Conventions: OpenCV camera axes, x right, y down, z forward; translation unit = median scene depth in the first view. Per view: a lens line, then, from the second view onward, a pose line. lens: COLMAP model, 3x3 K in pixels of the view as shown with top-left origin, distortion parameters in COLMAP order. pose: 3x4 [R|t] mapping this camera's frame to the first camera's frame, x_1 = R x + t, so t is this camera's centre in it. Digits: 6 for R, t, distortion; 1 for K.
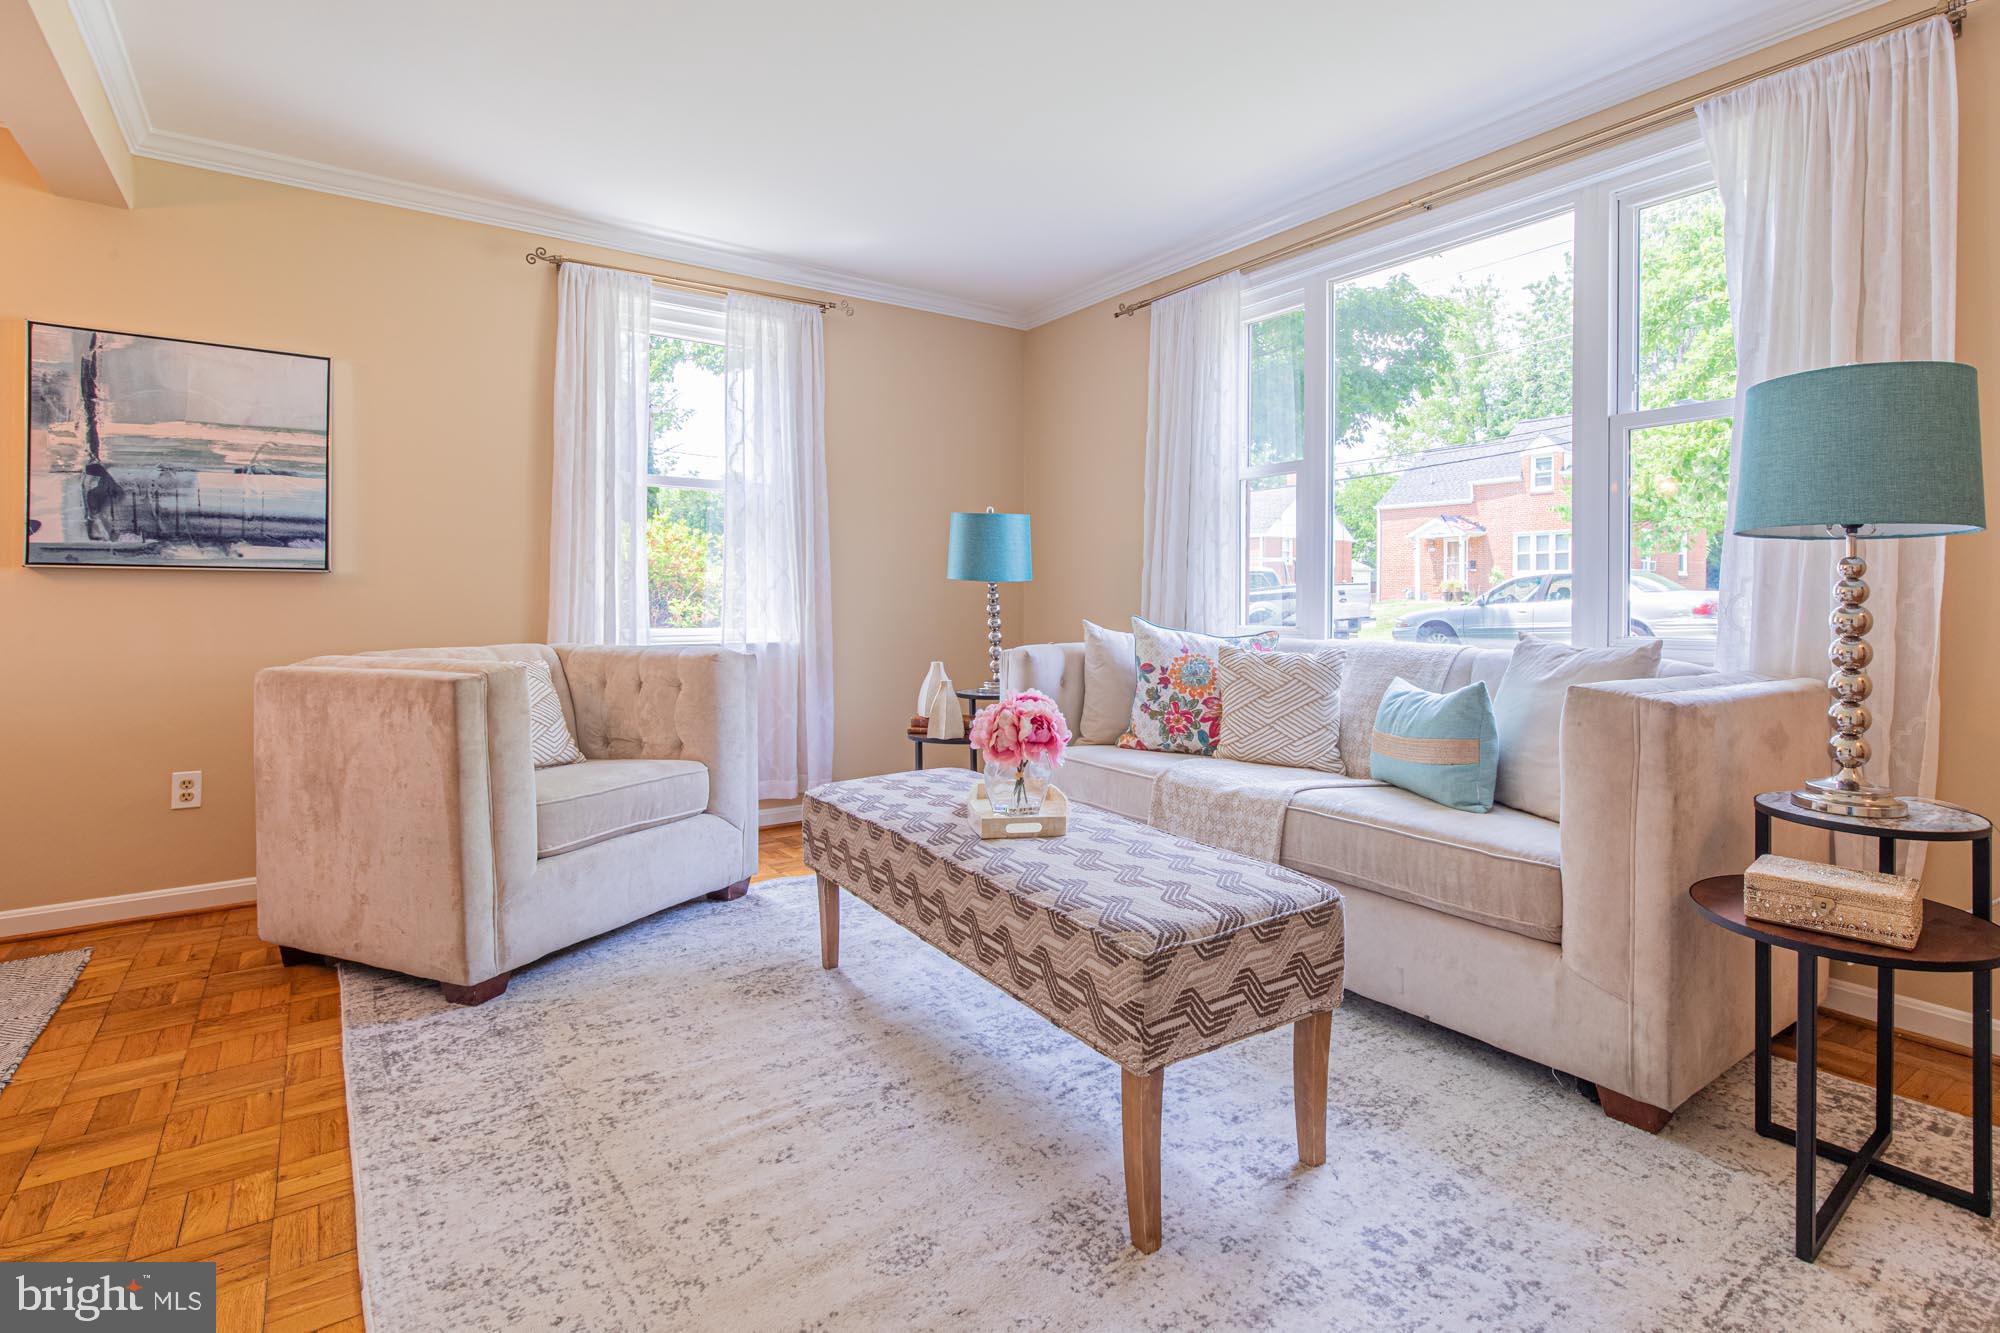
lens RADIAL K [[981.4, 0, 1078.0], [0, 981.4, 597.5], [0, 0, 1]] dist [0.011228, -0.002234]
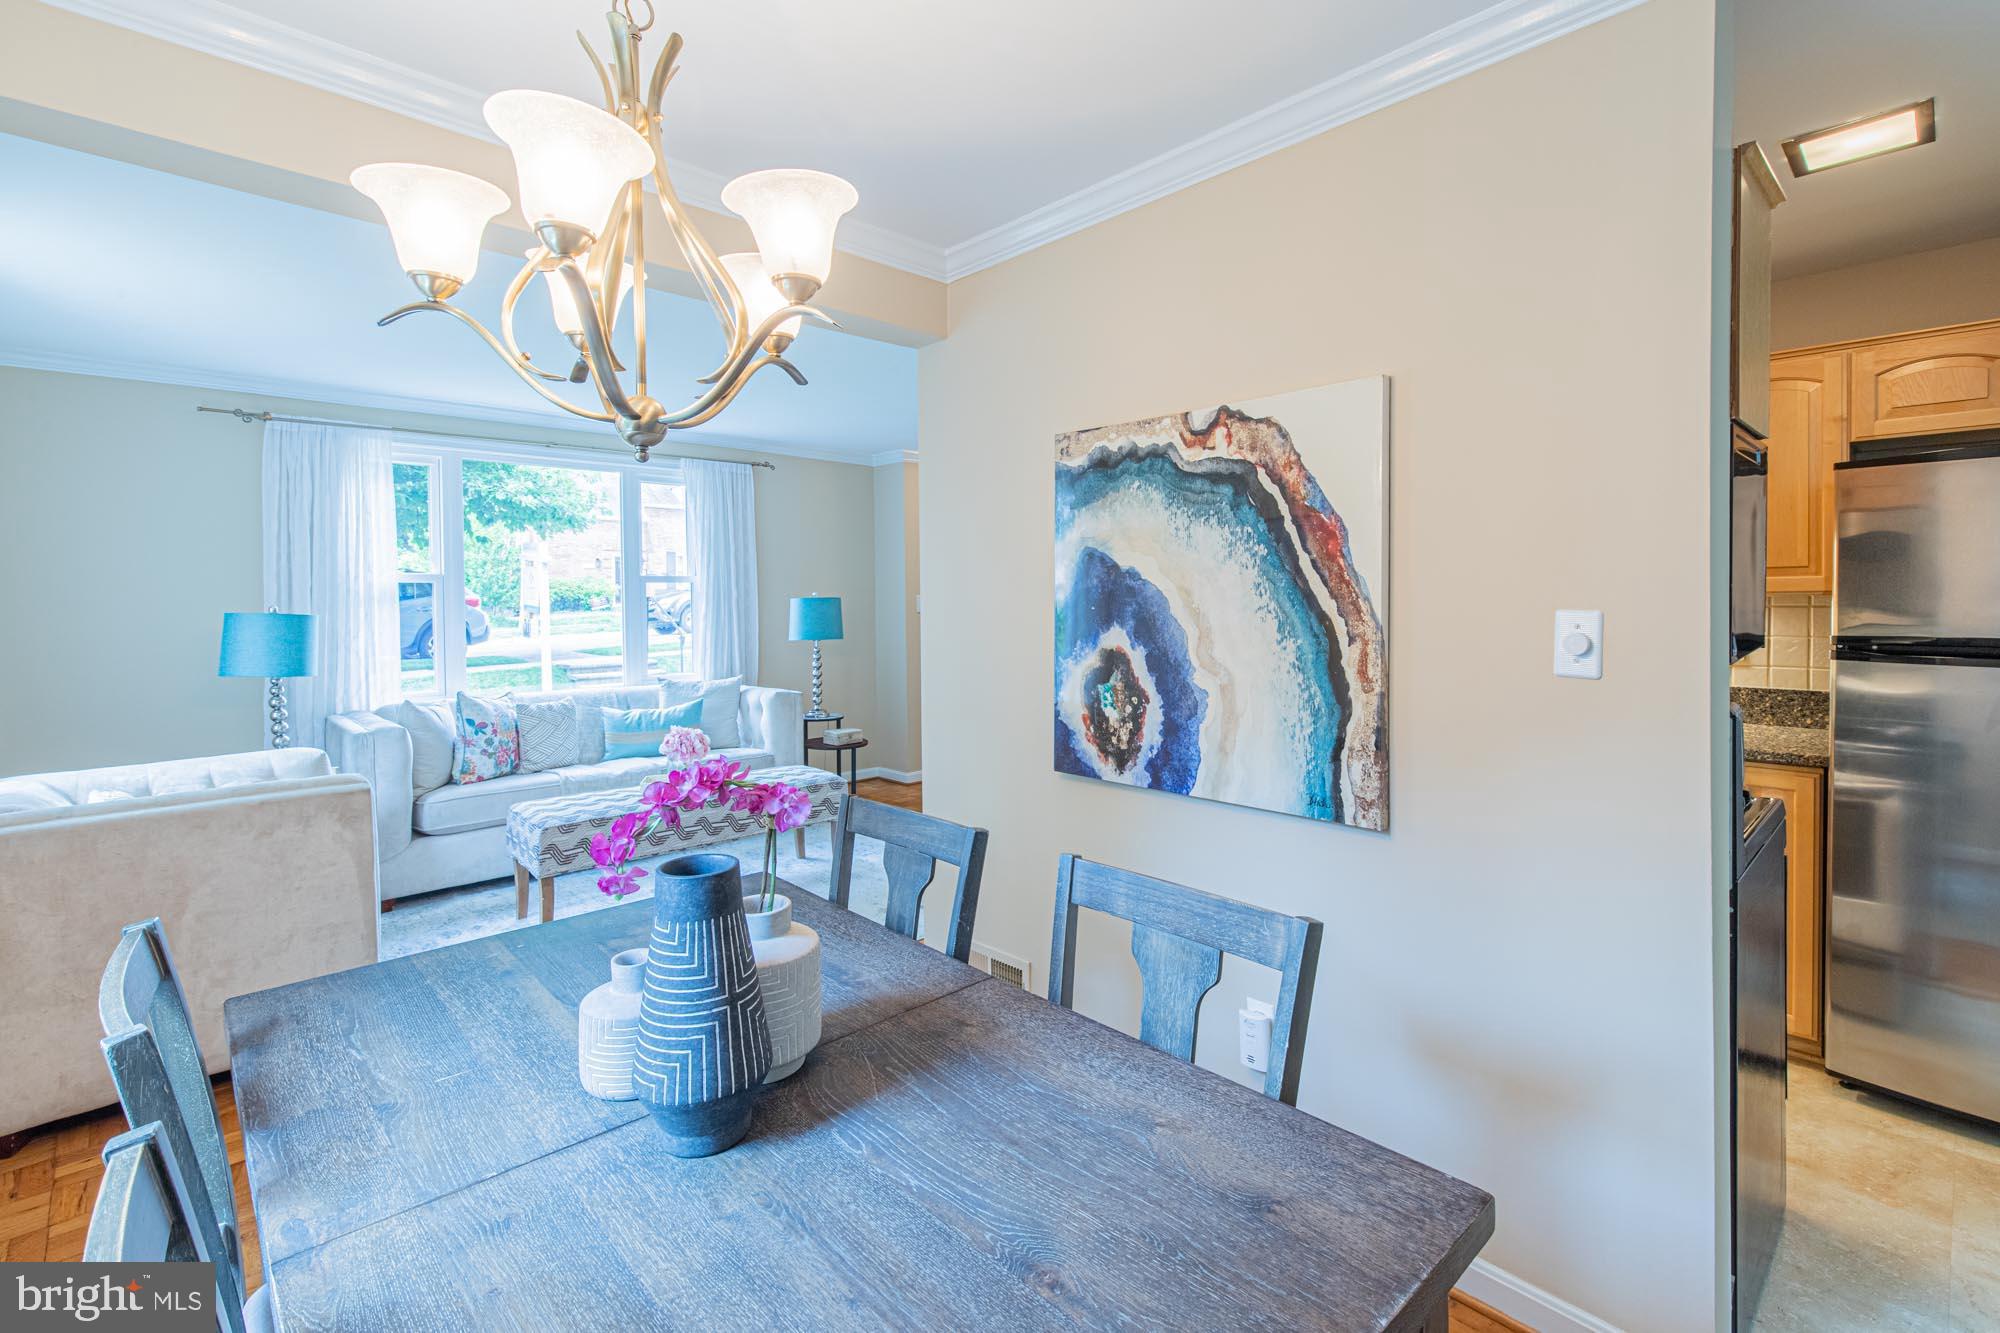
lens RADIAL K [[914.1, 0, 989.9], [0, 914.1, 614.9], [0, 0, 1]] dist [-0.003269, 0.000427]
pose [[-0.102632, -0.018691, 0.994544, -1.443156], [0.008044, 0.999775, 0.019619, -0.121329], [-0.994687, 0.010013, -0.102458, 0.394739]]
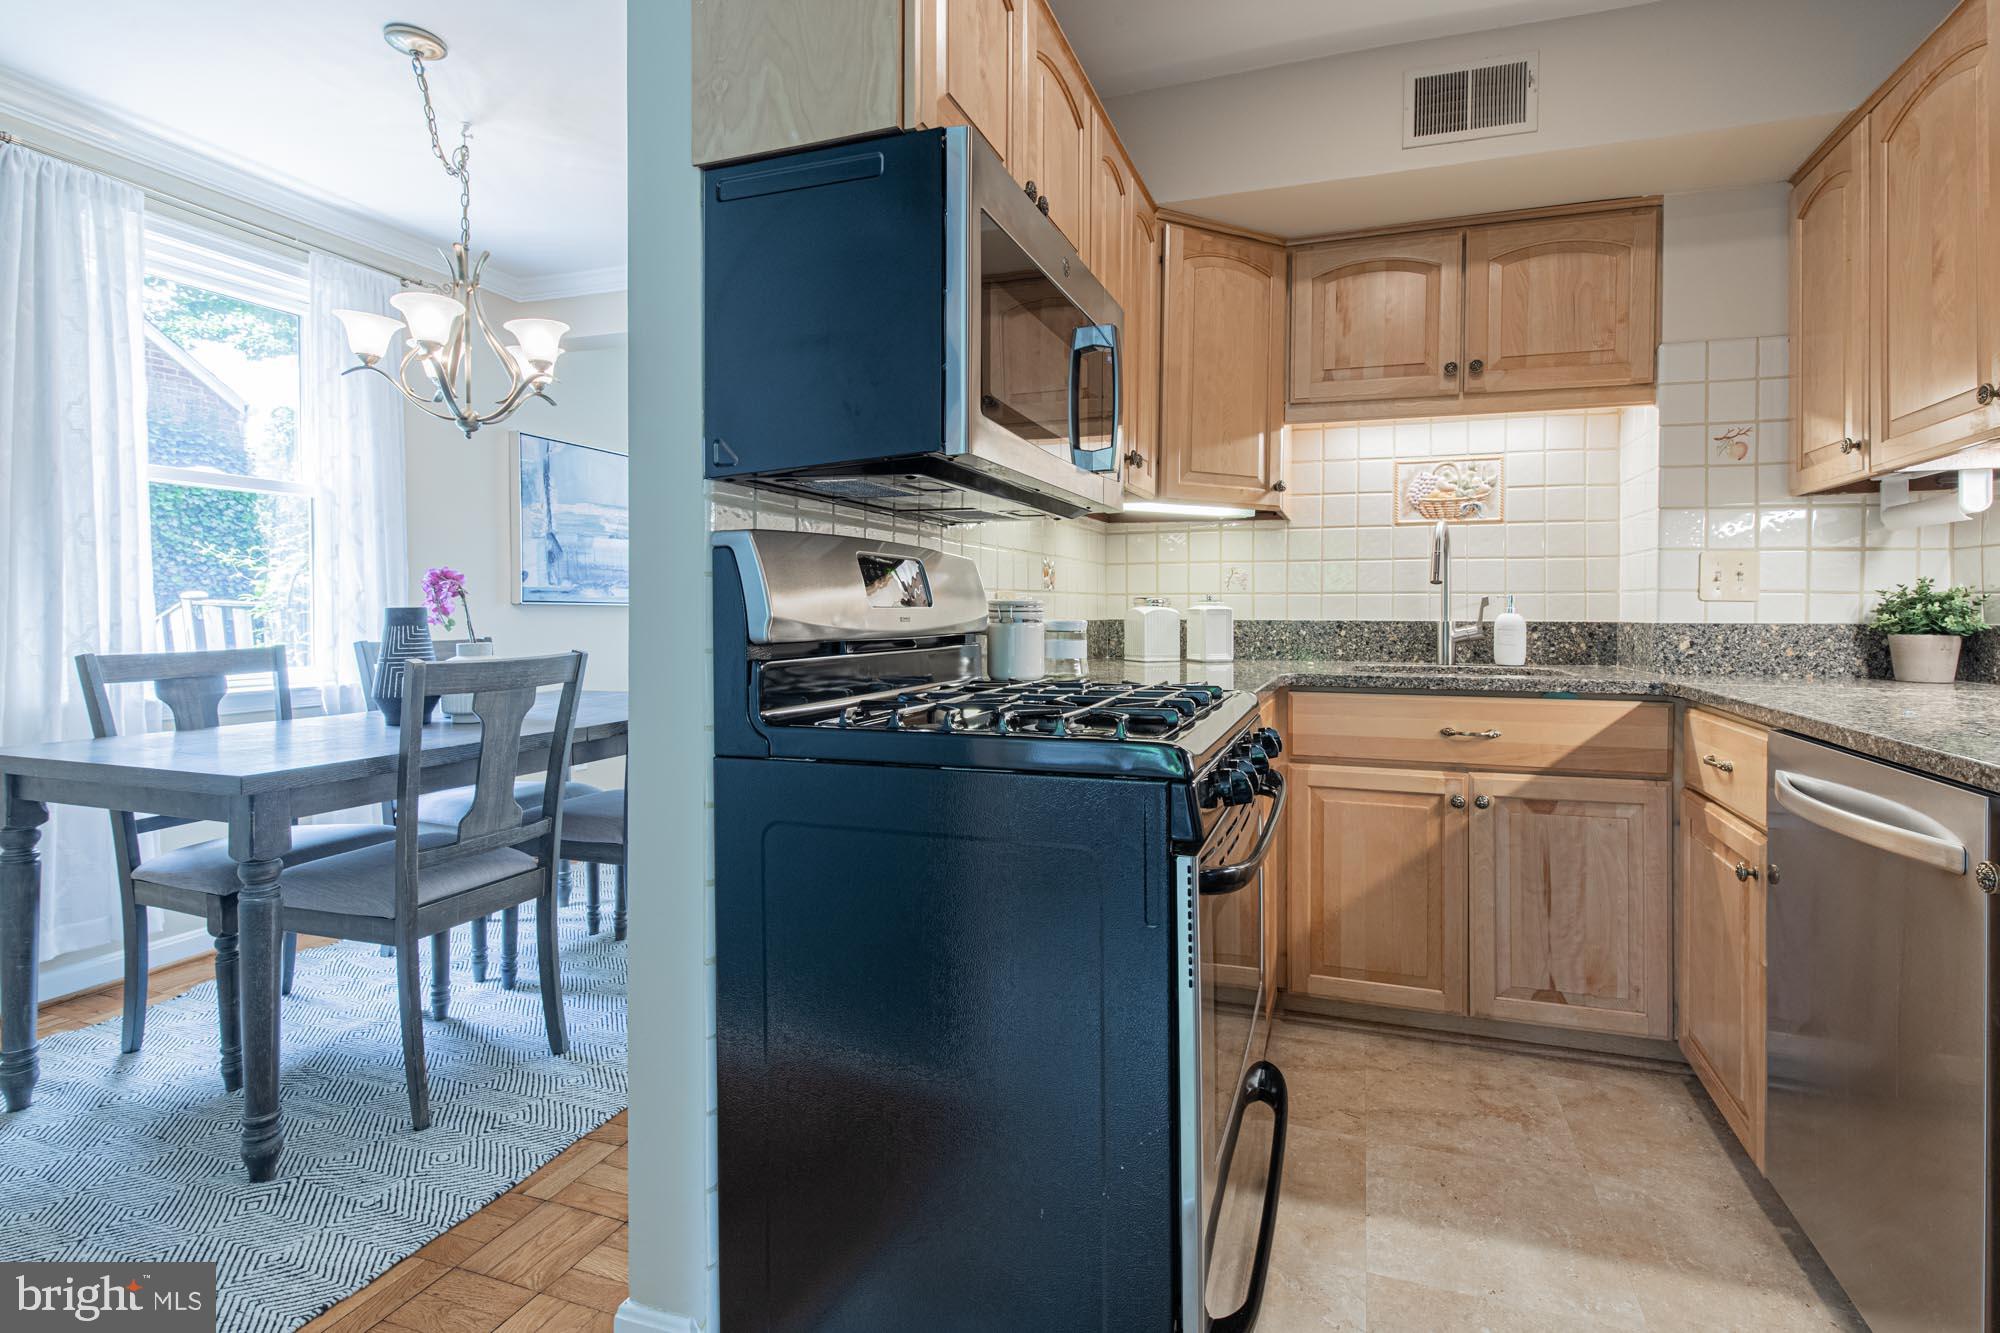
lens RADIAL K [[914.1, 0, 1109.0], [0, 914.1, 617.6], [0, 0, 1]] dist [-0.003269, 0.000427]
pose [[0.812173, -0.003516, 0.583407, -1.065414], [-0.001263, 0.999969, 0.007785, -0.020716], [-0.583416, -0.007060, 0.812143, -0.536150]]
